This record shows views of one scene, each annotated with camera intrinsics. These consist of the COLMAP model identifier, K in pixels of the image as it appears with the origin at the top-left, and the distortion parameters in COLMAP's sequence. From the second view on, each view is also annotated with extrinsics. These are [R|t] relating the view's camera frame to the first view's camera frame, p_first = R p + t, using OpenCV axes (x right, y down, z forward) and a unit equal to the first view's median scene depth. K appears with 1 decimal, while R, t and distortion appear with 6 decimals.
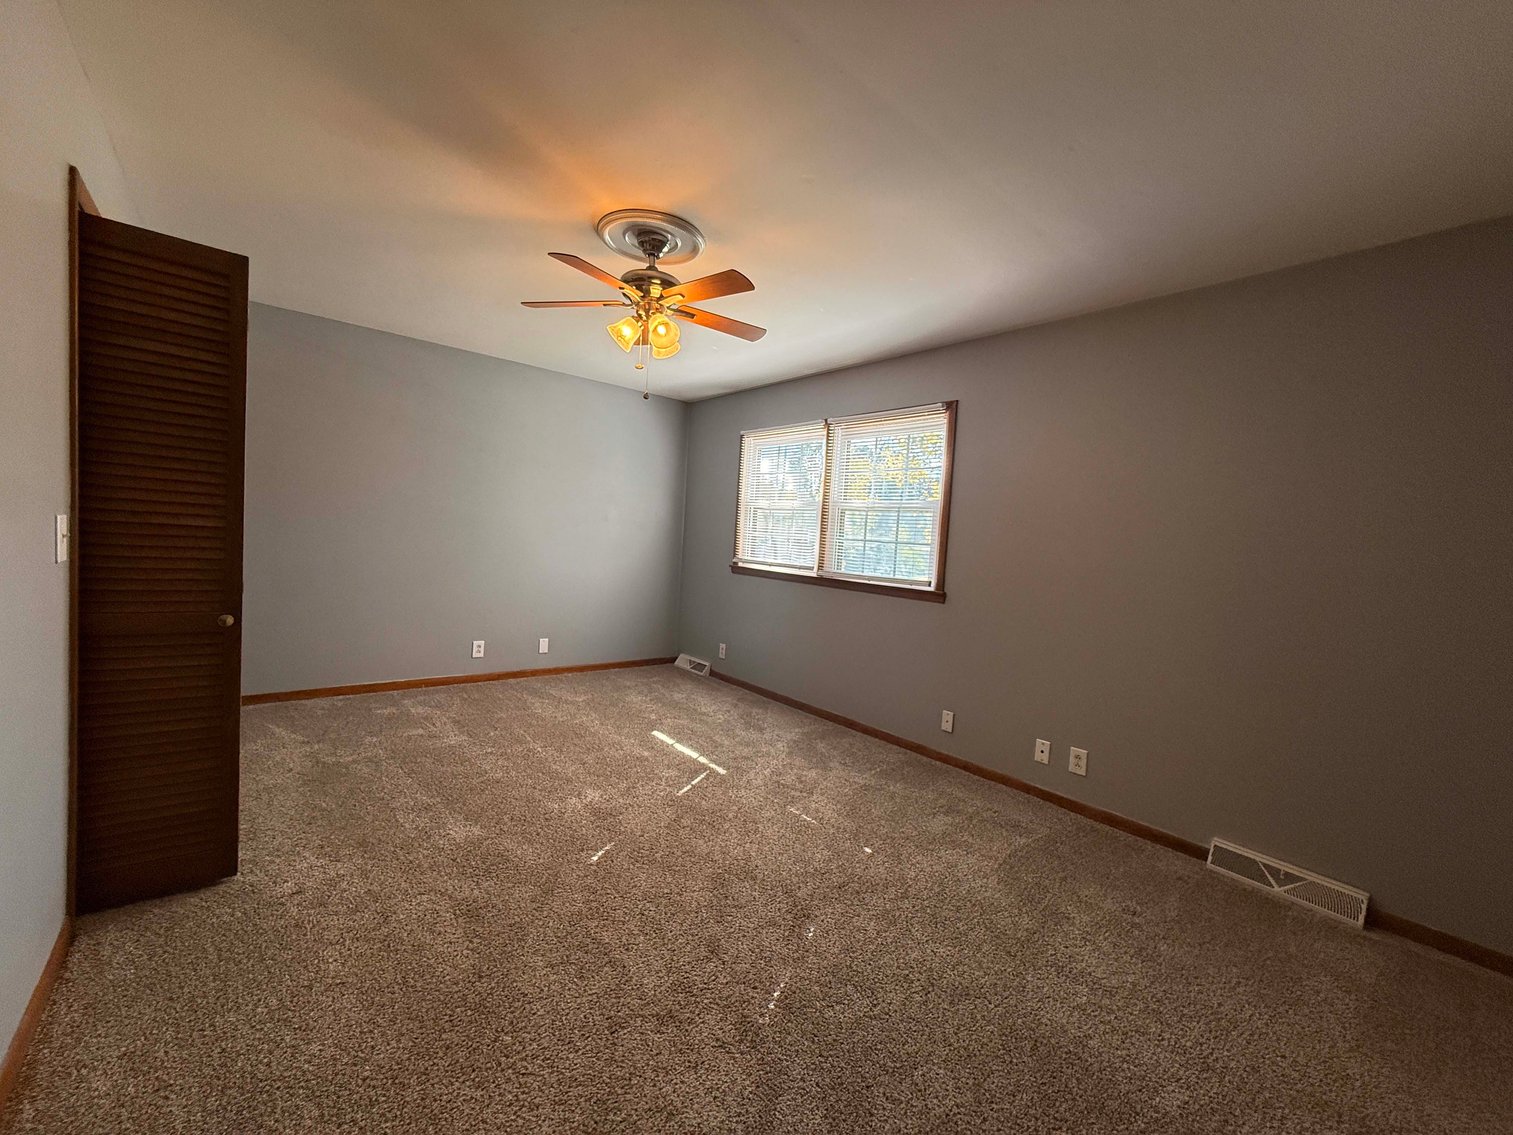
lens RADIAL K [[602.0, 0, 747.6], [0, 602.0, 564.7], [0, 0, 1]] dist [0.001691, 0.000162]
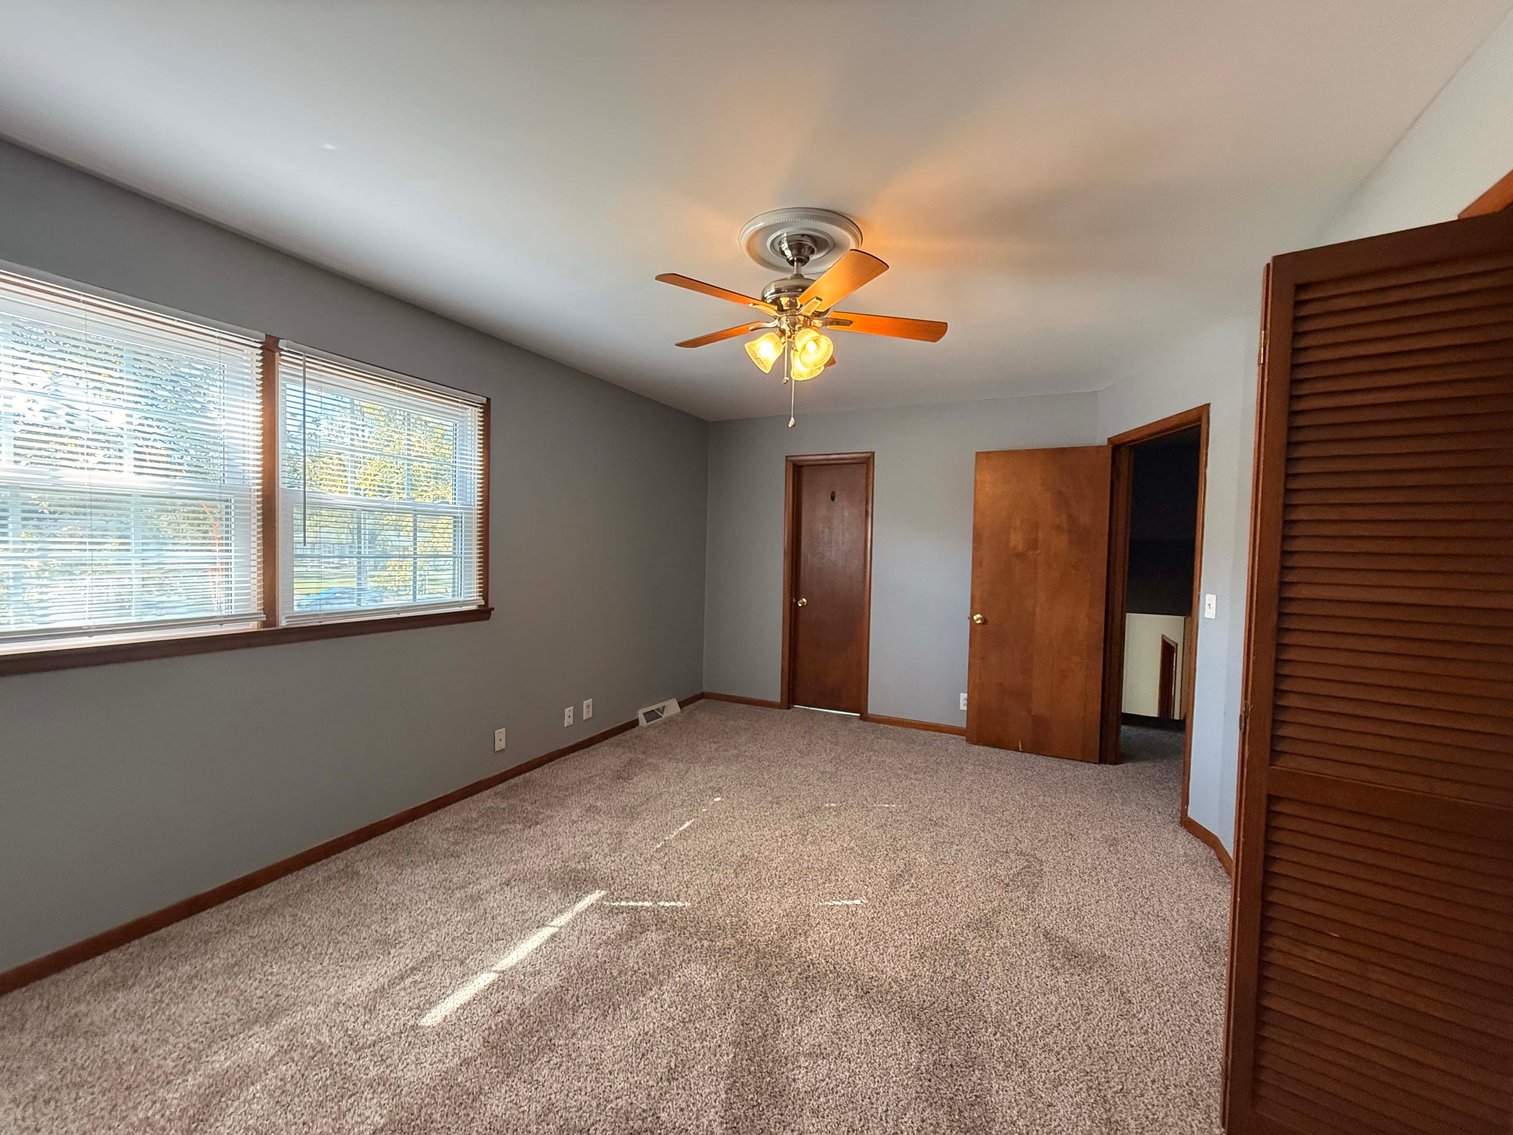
lens RADIAL K [[602.0, 0, 747.6], [0, 602.0, 564.7], [0, 0, 1]] dist [0.001691, 0.000162]
pose [[-0.419297, -0.091752, 0.903201, -0.616238], [-0.004465, 0.995076, 0.099013, -0.104834], [-0.907838, 0.037483, -0.417642, 0.938179]]
